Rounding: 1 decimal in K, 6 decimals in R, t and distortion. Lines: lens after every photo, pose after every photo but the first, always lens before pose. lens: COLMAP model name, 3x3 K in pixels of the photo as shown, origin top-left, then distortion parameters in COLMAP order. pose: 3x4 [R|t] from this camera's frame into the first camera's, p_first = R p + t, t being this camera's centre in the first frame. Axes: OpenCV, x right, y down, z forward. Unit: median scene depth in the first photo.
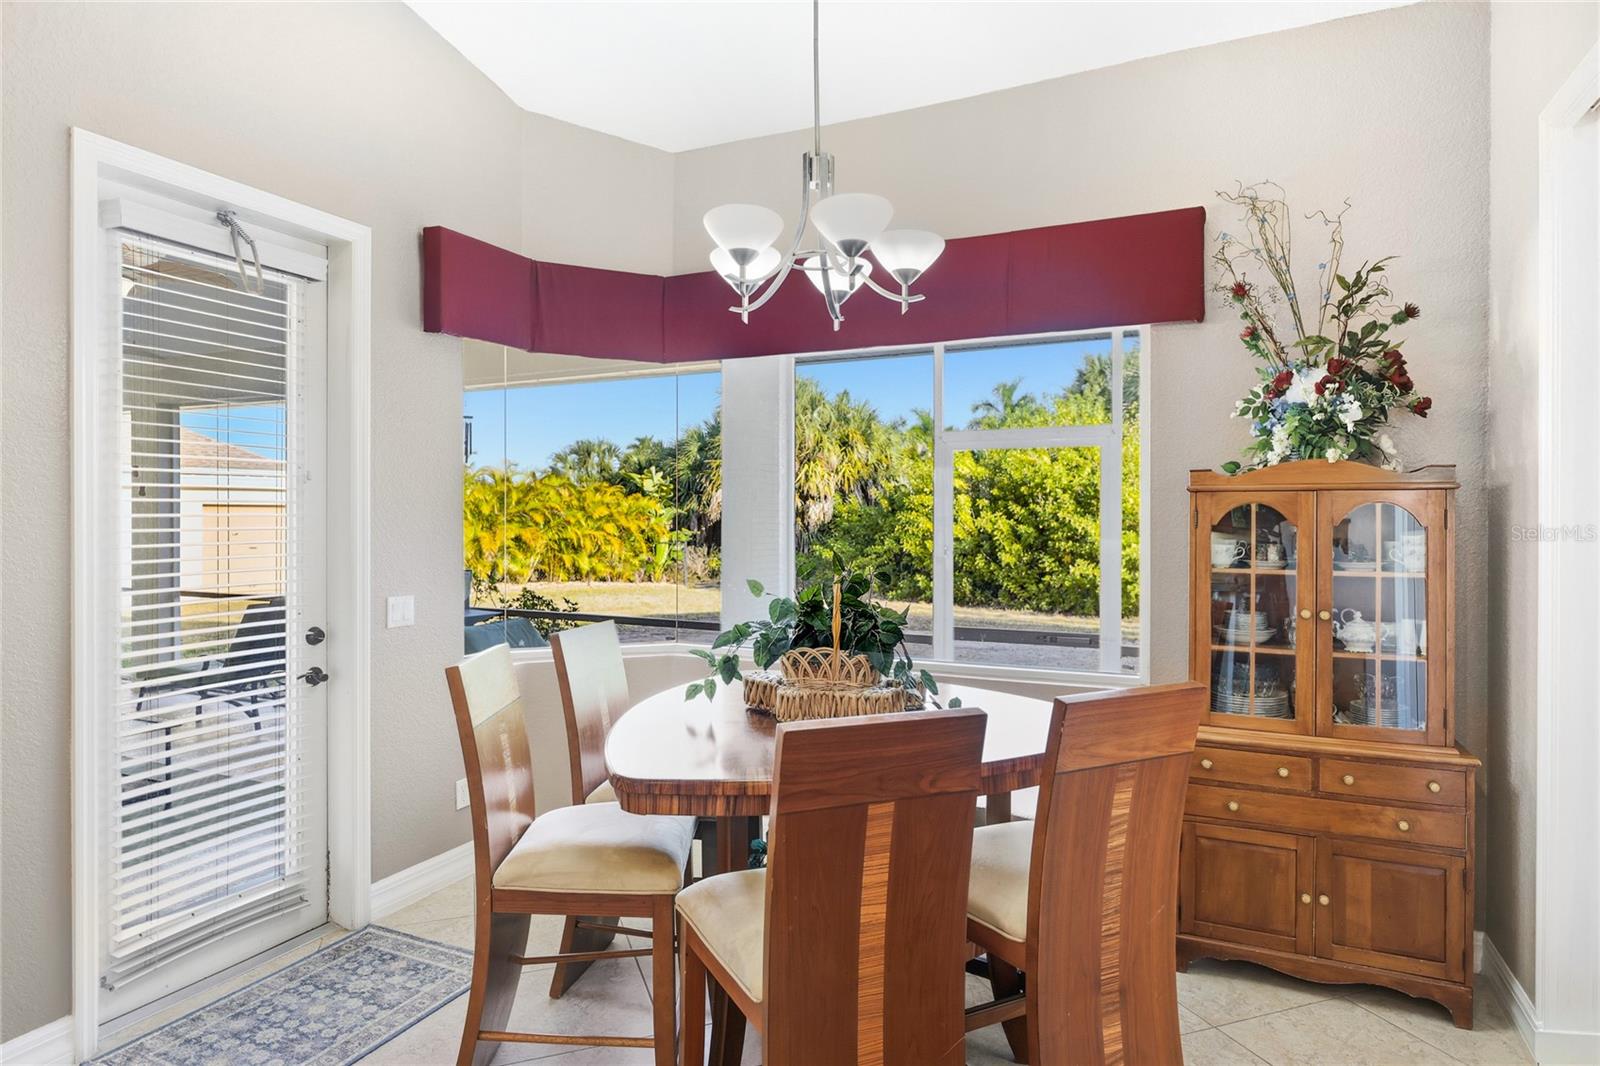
lens RADIAL K [[920.2, 0, 800.0], [0, 920.2, 533.0], [0, 0, 1]] dist [-0.000763, -0.000272]
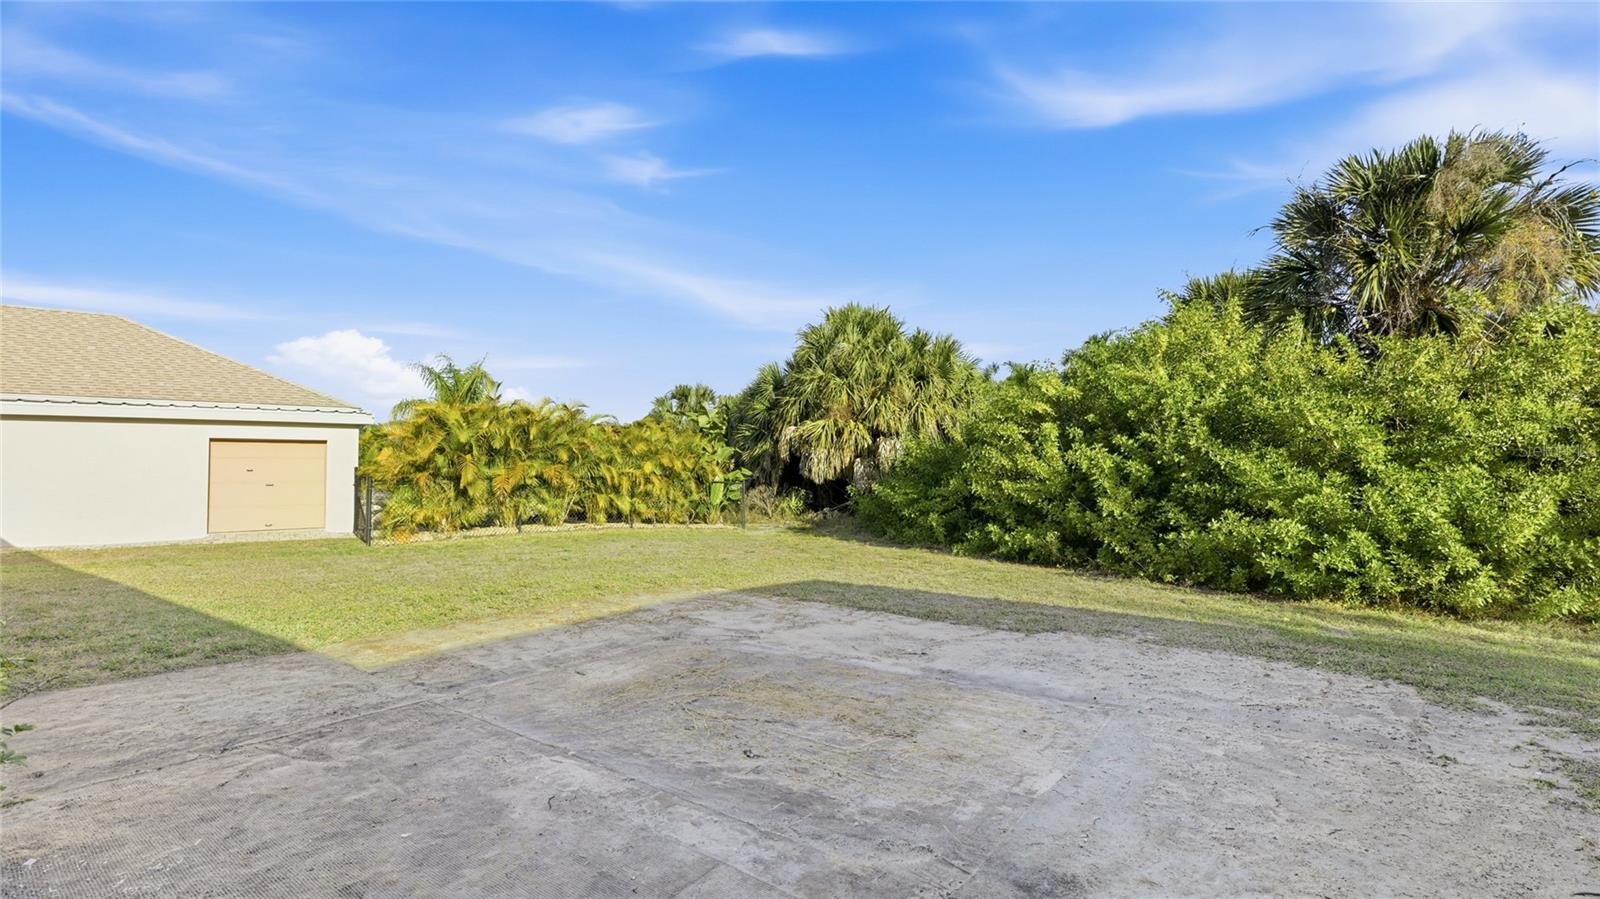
lens RADIAL K [[723.6, 0, 804.3], [0, 723.6, 459.6], [0, 0, 1]] dist [-0.000880, -0.000018]
pose [[0.987123, -0.000517, -0.159960, 0.067052], [-0.002654, 0.999804, -0.019609, 0.002318], [0.159939, 0.019782, 0.986929, 0.340848]]
